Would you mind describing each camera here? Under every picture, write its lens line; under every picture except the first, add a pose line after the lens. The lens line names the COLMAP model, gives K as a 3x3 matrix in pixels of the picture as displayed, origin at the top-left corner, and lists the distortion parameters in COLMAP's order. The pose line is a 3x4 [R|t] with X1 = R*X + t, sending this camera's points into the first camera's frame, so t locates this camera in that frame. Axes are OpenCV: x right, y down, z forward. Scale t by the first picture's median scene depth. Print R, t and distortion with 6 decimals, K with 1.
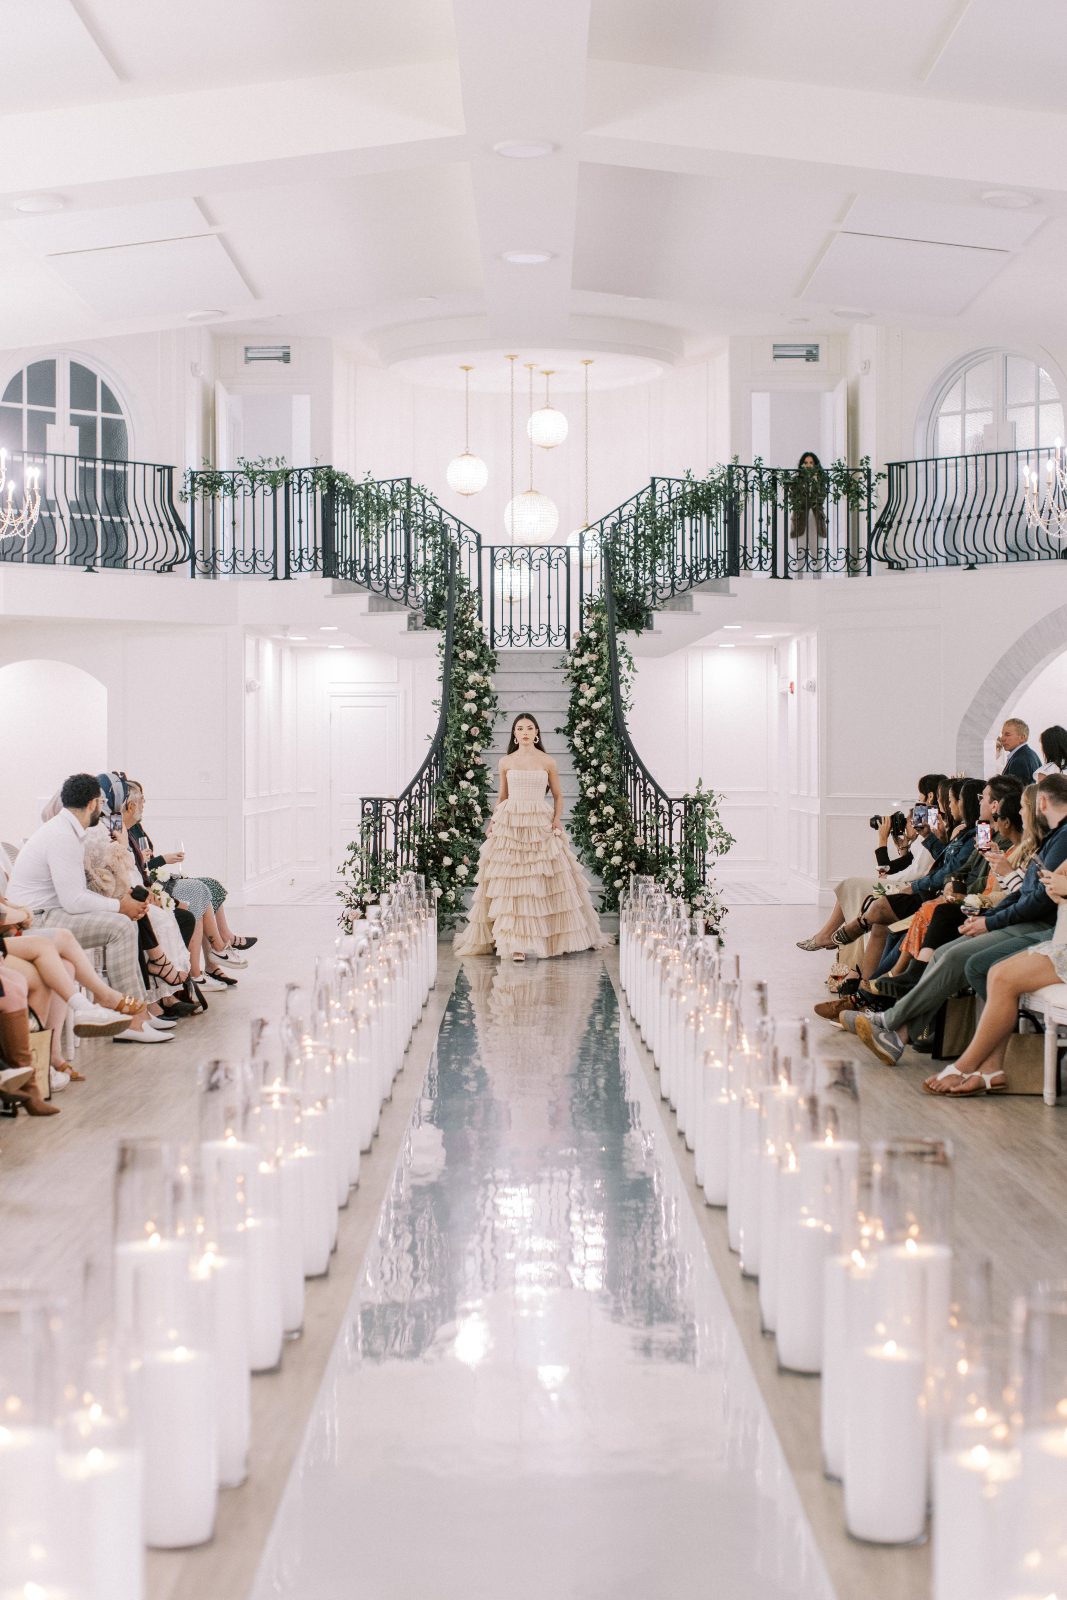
lens RADIAL K [[2929.0, 0, 547.2], [0, 2929.0, 770.6], [0, 0, 1]] dist [0.021268, -0.142321]
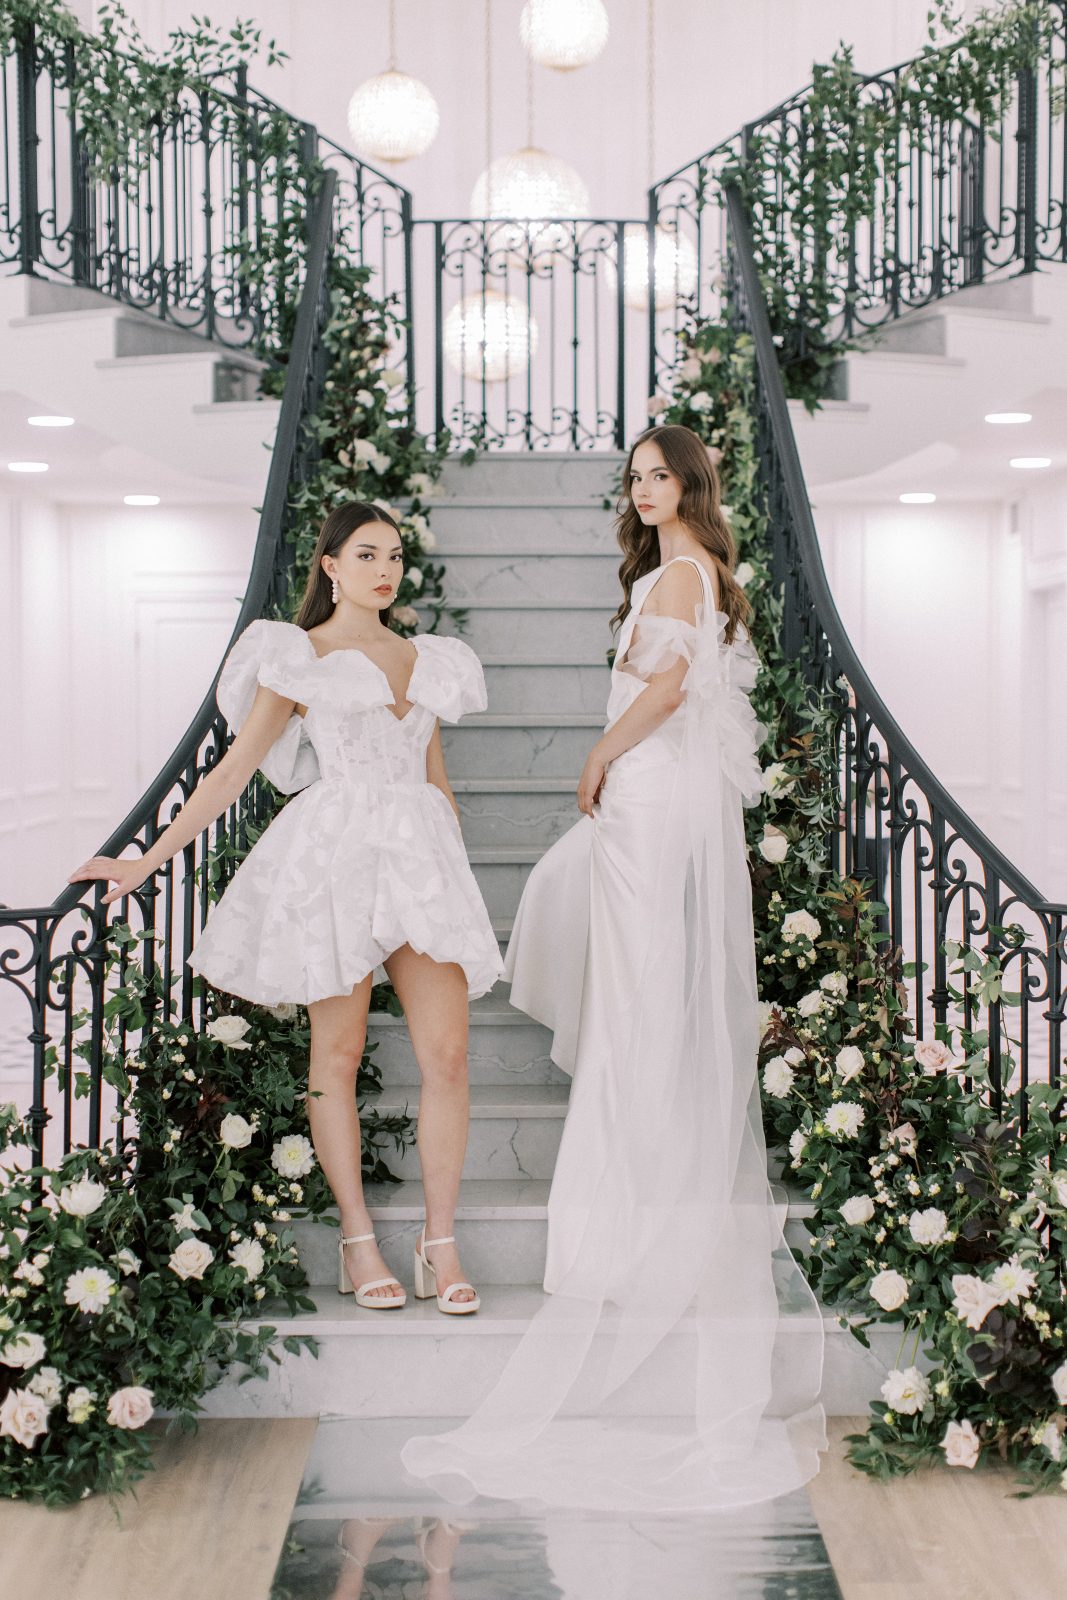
lens RADIAL K [[2445.6, 0, 569.7], [0, 2445.6, 797.0], [0, 0, 1]] dist [0.014761, 0.016664]
pose [[0.999905, -0.001680, 0.013704, -0.005265], [0.001184, 0.999347, 0.036117, -0.007605], [-0.013756, -0.036098, 0.999254, 0.682722]]
